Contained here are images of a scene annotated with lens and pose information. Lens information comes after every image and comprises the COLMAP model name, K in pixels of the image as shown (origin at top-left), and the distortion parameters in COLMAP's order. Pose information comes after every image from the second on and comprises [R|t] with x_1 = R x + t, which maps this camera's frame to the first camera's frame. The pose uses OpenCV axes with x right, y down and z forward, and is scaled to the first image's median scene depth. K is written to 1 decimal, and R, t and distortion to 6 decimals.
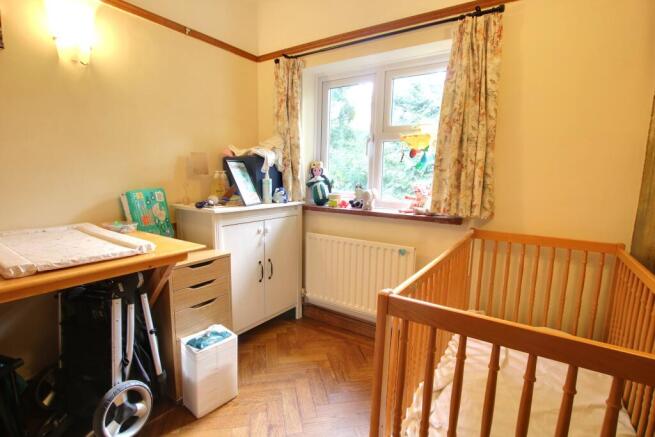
lens RADIAL K [[317.2, 0, 327.5], [0, 317.2, 218.5], [0, 0, 1]] dist [-0.035181, -0.000038]
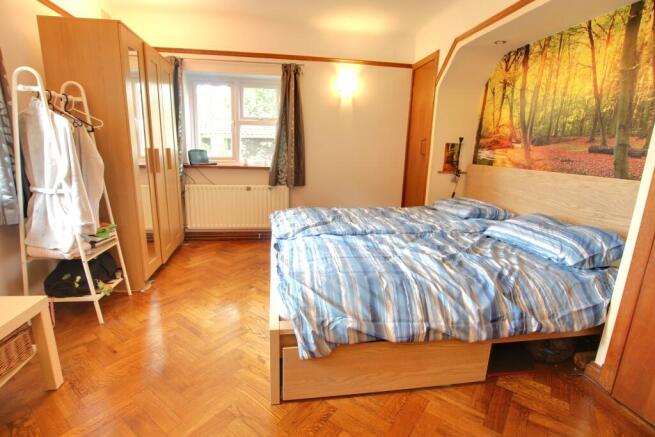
lens RADIAL K [[317.2, 0, 327.5], [0, 317.2, 218.5], [0, 0, 1]] dist [-0.035181, -0.000038]
pose [[0.736665, -0.150035, 0.659405, -0.587884], [0.080617, 0.987608, 0.134649, 0.063712], [-0.671436, -0.046032, 0.739632, -0.532557]]
